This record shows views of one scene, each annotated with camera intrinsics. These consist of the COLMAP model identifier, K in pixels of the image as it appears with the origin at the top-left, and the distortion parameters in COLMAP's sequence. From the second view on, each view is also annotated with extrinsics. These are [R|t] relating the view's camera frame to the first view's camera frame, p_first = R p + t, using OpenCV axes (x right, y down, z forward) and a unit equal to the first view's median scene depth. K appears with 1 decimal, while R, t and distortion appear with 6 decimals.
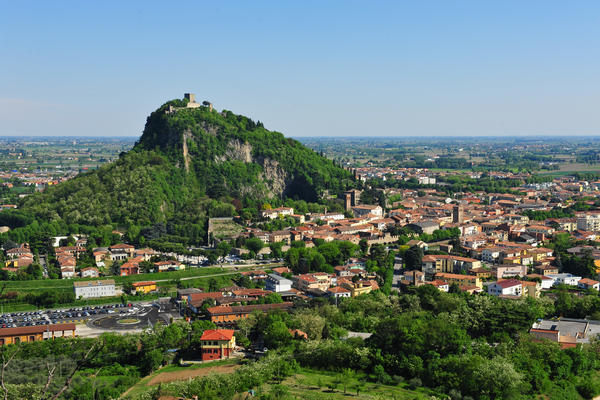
lens RADIAL K [[866.2, 0, 300.0], [0, 866.2, 200.0], [0, 0, 1]] dist [0.132697, 0.011763]
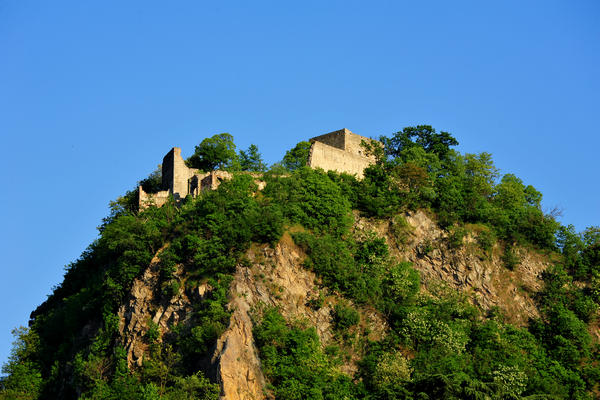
lens RADIAL K [[2771.7, 0, 300.0], [0, 2771.7, 200.0], [0, 0, 1]] dist [2.282373, 3.585159]
pose [[0.978092, -0.045900, -0.203051, -0.057408], [-0.028780, 0.936208, -0.350266, 0.052626], [0.206175, 0.348436, 0.914376, 0.760821]]
